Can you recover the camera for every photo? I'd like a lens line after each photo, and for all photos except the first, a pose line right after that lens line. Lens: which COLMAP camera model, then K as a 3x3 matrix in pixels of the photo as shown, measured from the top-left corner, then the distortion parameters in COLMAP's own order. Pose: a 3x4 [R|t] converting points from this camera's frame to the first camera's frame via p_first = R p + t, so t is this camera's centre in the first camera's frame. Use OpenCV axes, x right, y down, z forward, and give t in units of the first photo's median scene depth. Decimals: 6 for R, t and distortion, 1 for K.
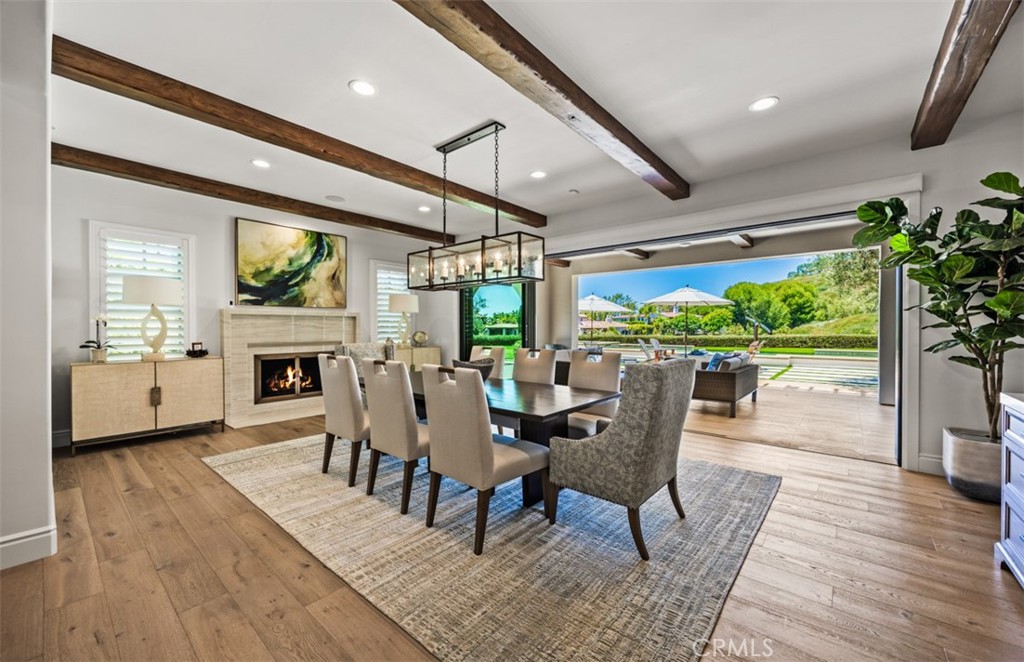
lens RADIAL K [[403.2, 0, 492.8], [0, 403.2, 328.9], [0, 0, 1]] dist [-0.000854, -0.000170]
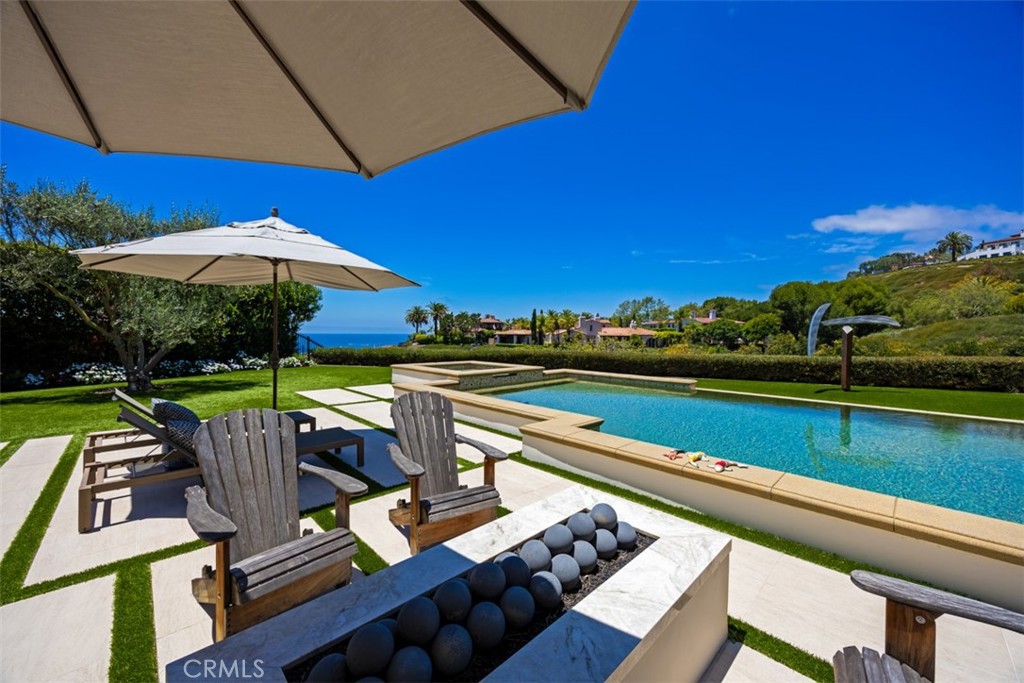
lens RADIAL K [[400.5, 0, 512.0], [0, 400.5, 341.5], [0, 0, 1]] dist [-0.002406, -0.000160]
pose [[0.998597, 0.006446, -0.052566, 1.196880], [-0.005640, 0.999864, 0.015475, -0.021503], [0.052659, -0.015157, 0.998498, 2.067917]]
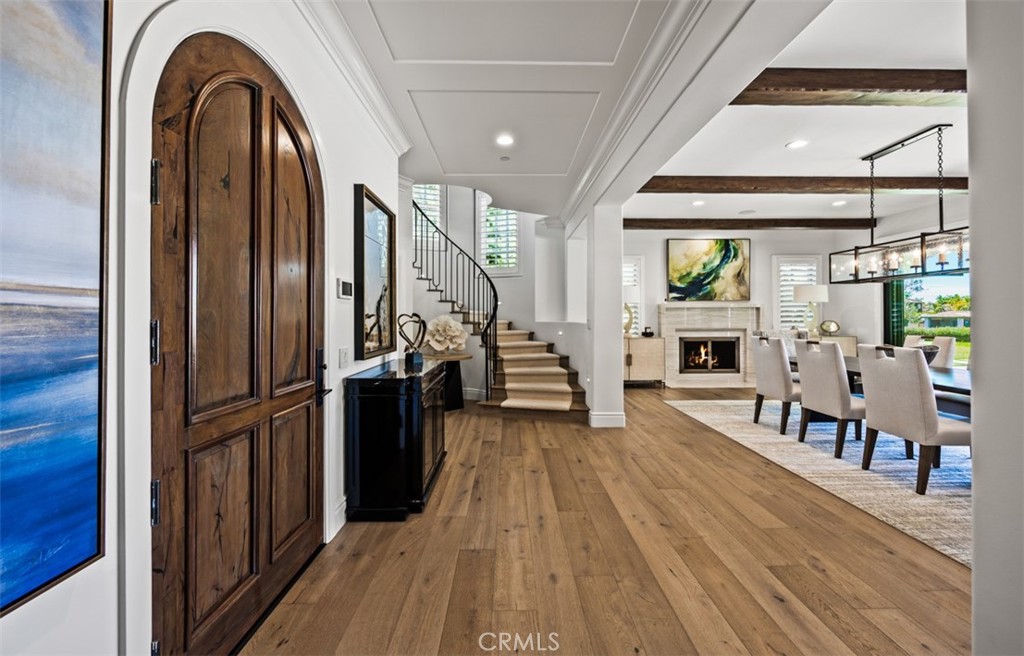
lens RADIAL K [[389.4, 0, 513.5], [0, 389.4, 316.0], [0, 0, 1]] dist [-0.001235, -0.000214]
pose [[0.676774, -0.004401, -0.736178, -0.000055], [-0.000434, 0.999980, -0.006377, 0.001788], [0.736191, 0.004635, 0.676758, -0.319116]]
